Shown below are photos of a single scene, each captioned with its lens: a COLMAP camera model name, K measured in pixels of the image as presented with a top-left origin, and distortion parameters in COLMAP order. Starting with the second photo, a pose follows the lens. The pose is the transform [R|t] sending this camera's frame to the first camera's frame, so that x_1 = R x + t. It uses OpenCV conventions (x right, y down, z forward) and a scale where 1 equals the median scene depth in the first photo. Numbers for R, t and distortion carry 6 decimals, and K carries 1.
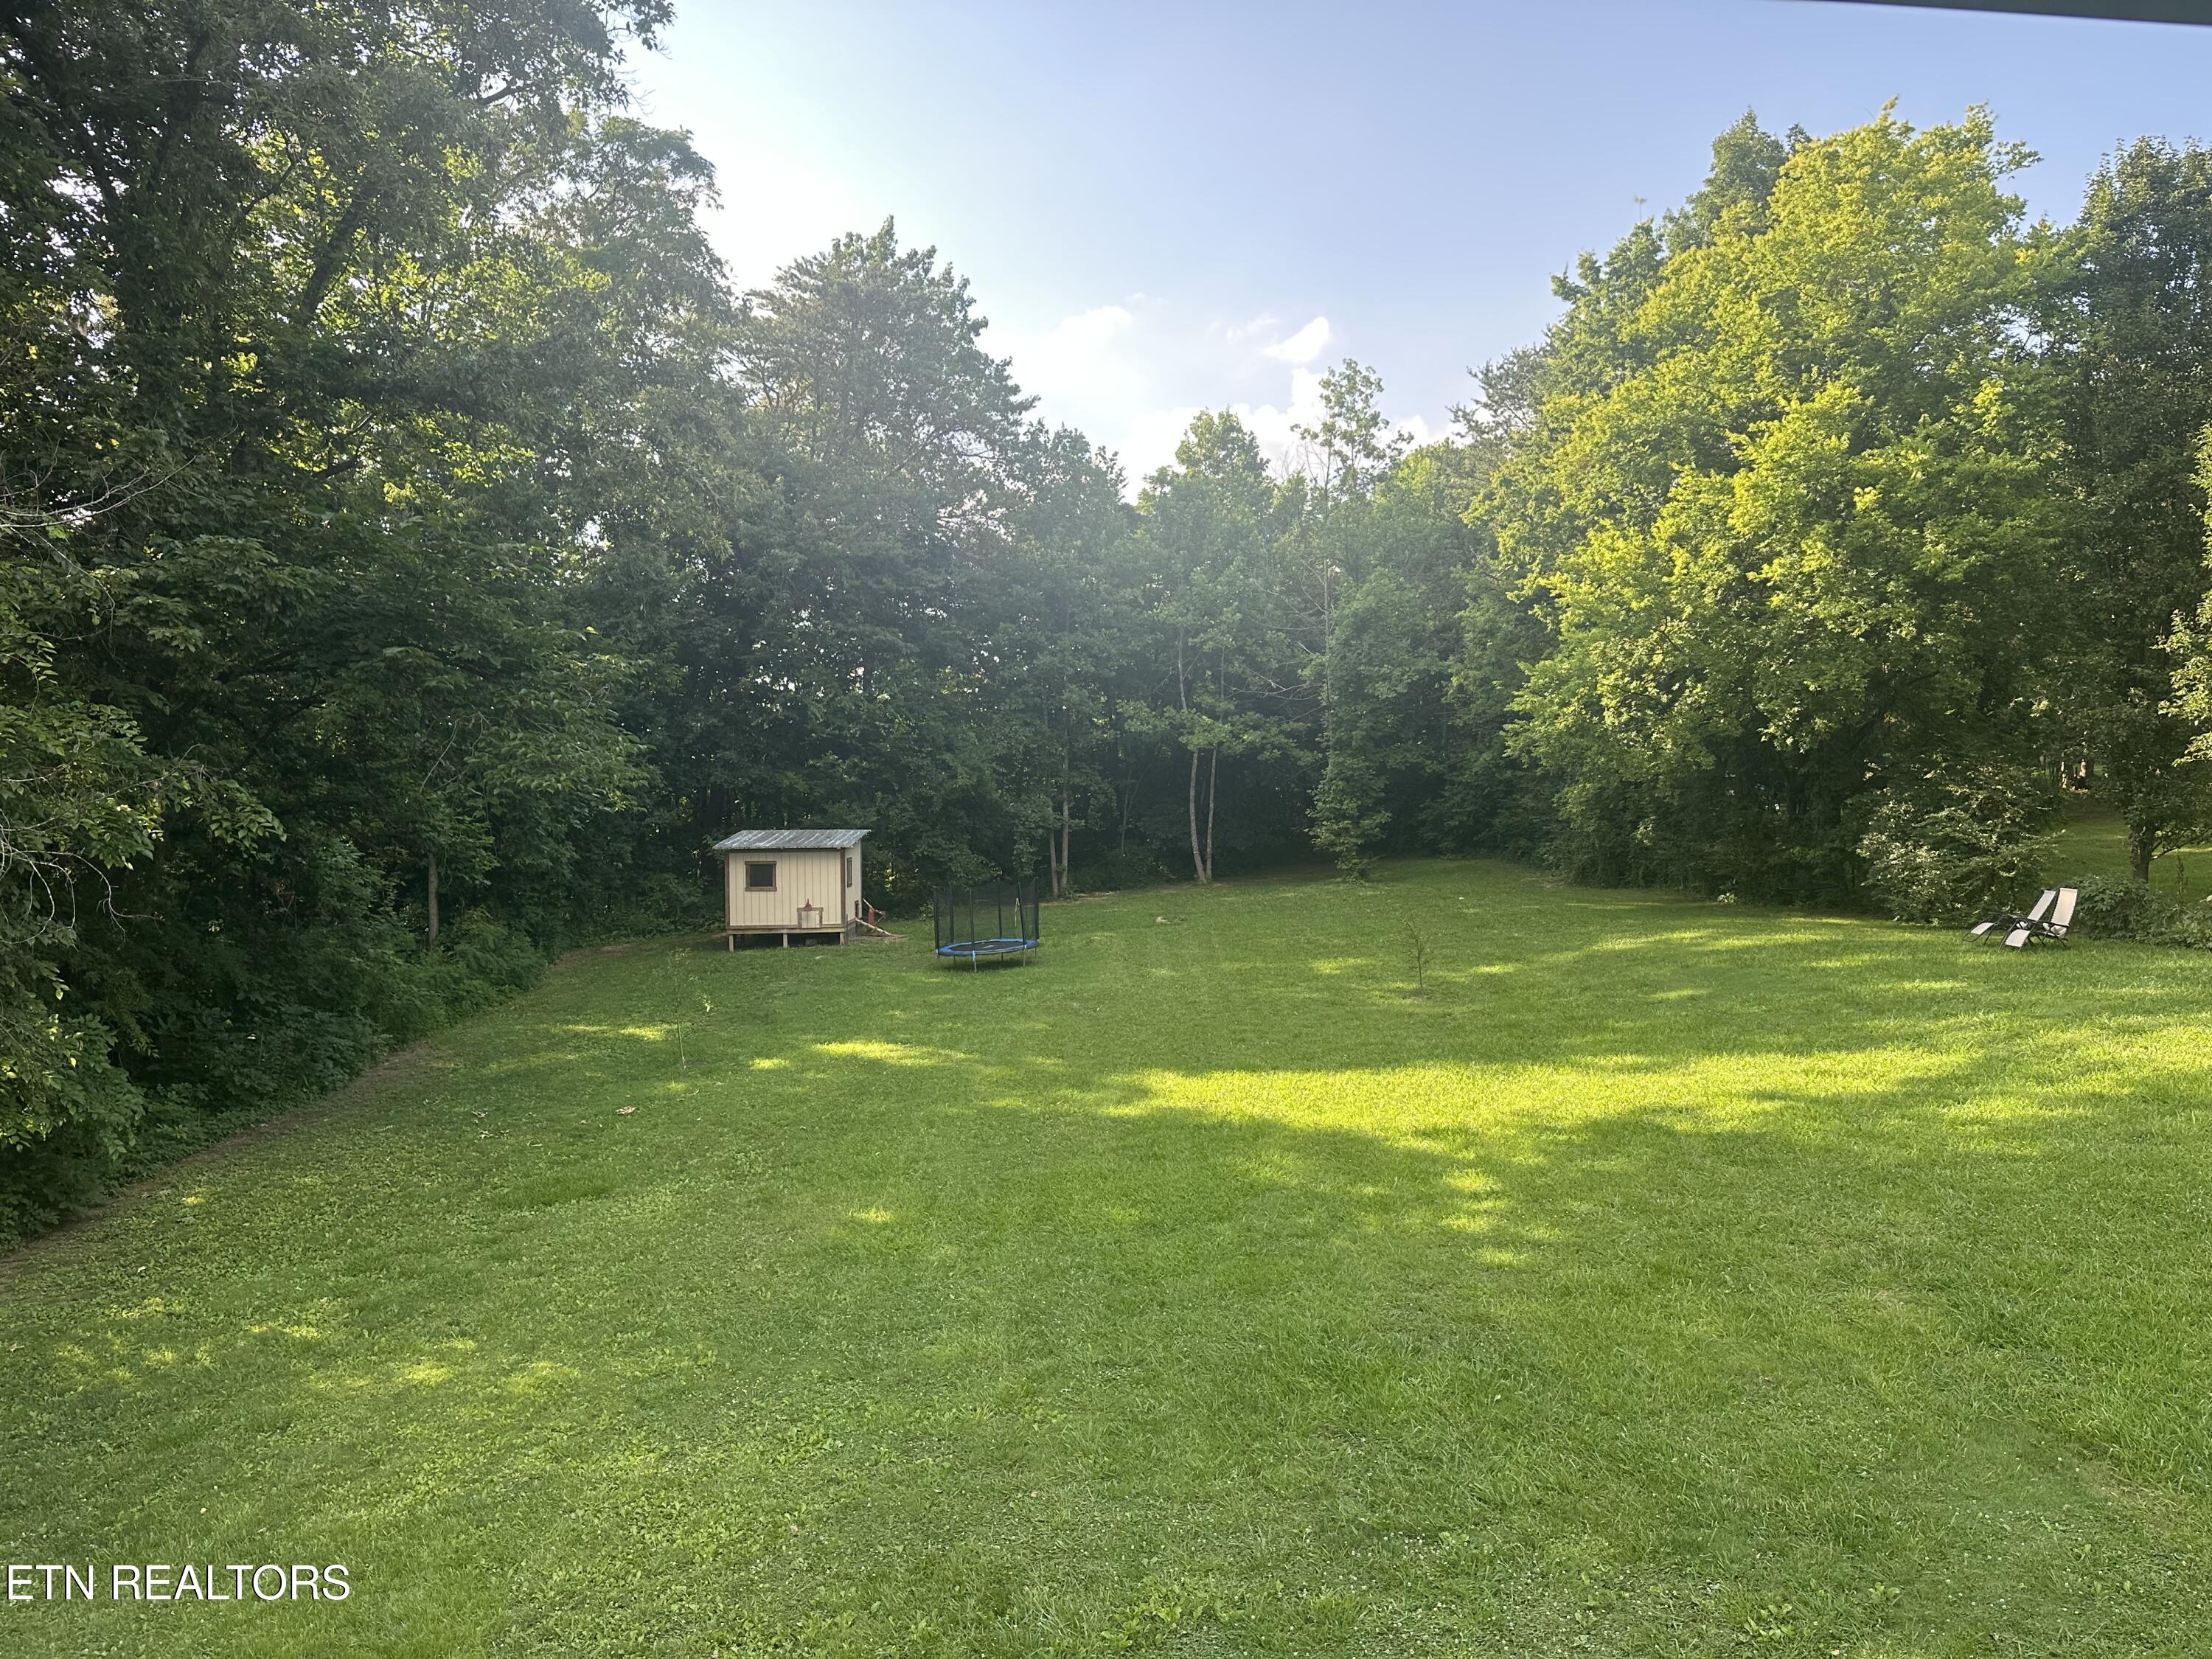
lens RADIAL K [[1554.6, 0, 1099.6], [0, 1554.6, 838.8], [0, 0, 1]] dist [0.033366, -0.046942]
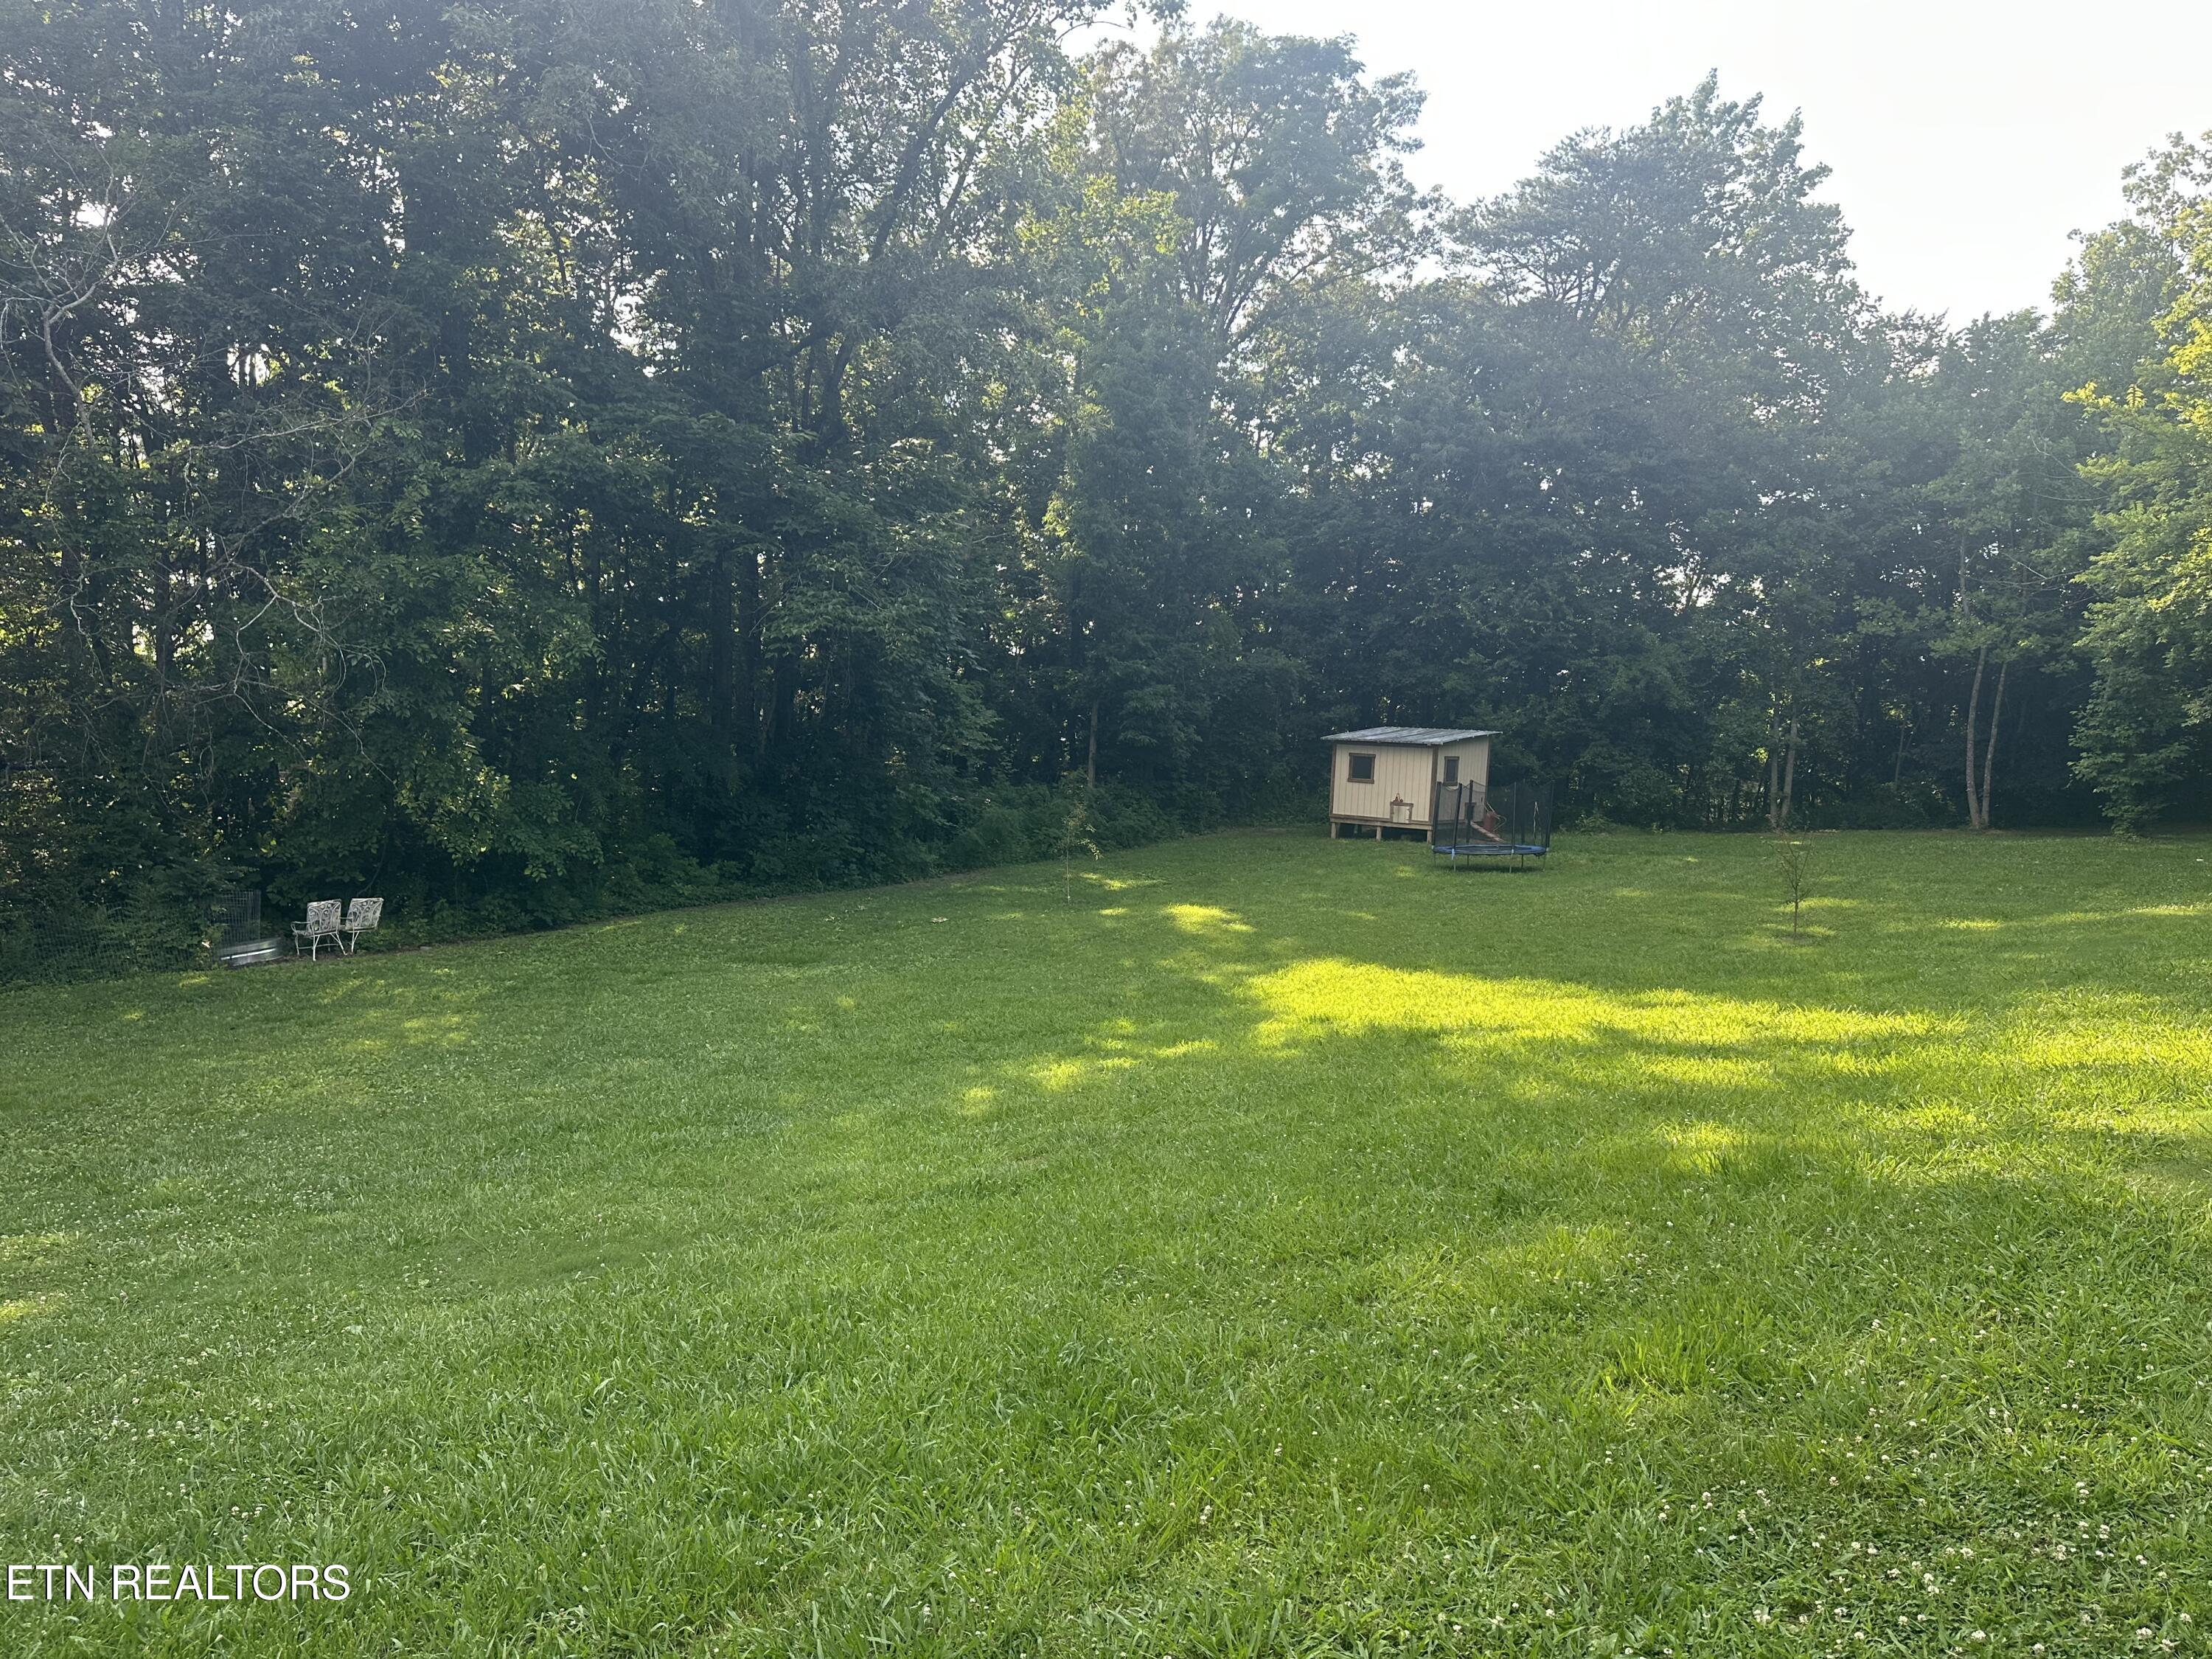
lens RADIAL K [[1554.6, 0, 1102.7], [0, 1554.6, 828.4], [0, 0, 1]] dist [0.033366, -0.046942]
pose [[0.750268, 0.087989, -0.655253, 0.290027], [-0.067420, 0.996120, 0.056564, 0.015196], [0.657687, 0.001739, 0.753289, 0.106688]]
